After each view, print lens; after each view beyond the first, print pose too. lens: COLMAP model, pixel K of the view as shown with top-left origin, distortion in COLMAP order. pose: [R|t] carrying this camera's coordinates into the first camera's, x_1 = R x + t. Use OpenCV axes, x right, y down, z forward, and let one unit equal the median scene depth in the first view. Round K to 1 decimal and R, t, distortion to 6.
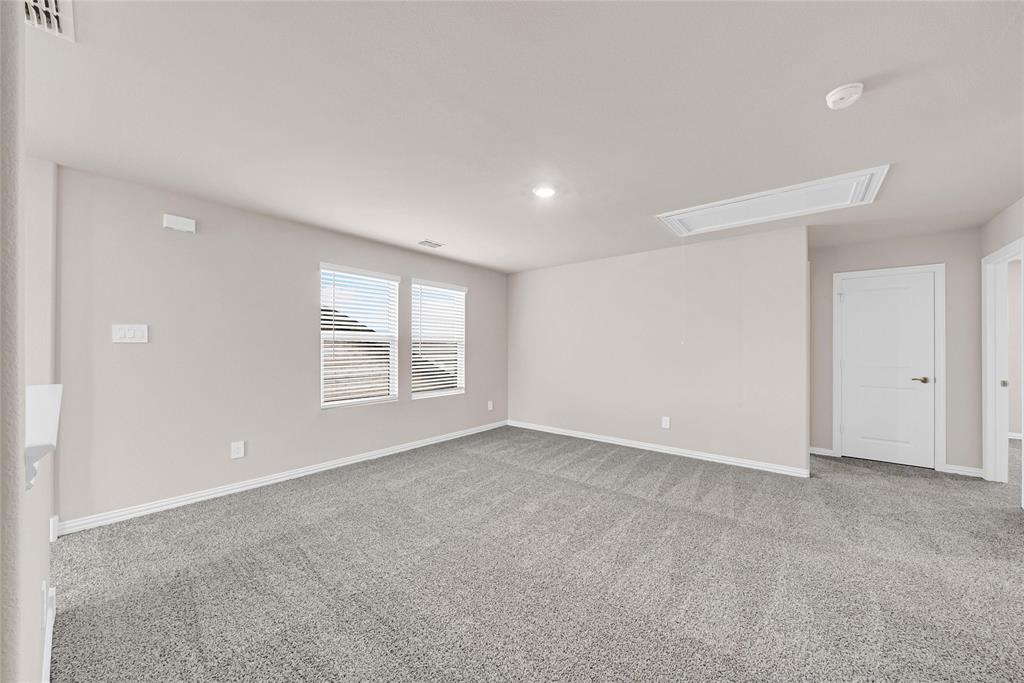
lens RADIAL K [[351.0, 0, 515.6], [0, 351.0, 343.5], [0, 0, 1]] dist [-0.000112, -0.000027]
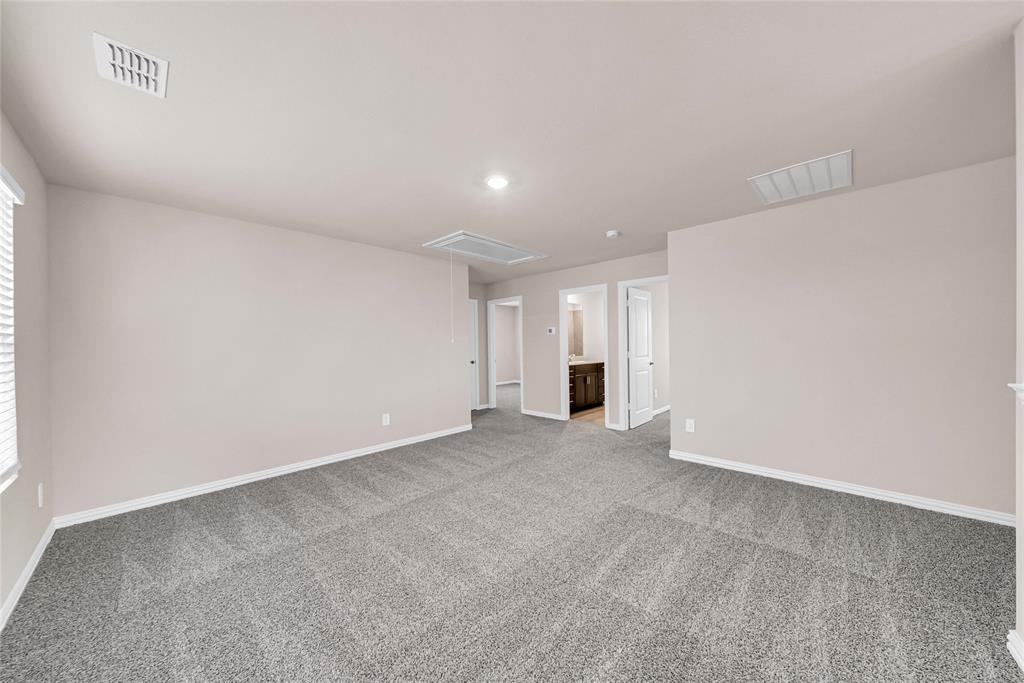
lens RADIAL K [[351.0, 0, 515.6], [0, 351.0, 343.5], [0, 0, 1]] dist [-0.000112, -0.000027]
pose [[0.080251, -0.000348, 0.996775, -0.648561], [-0.001714, 0.999998, 0.000487, 0.006488], [-0.996773, -0.001747, 0.080251, 0.652594]]
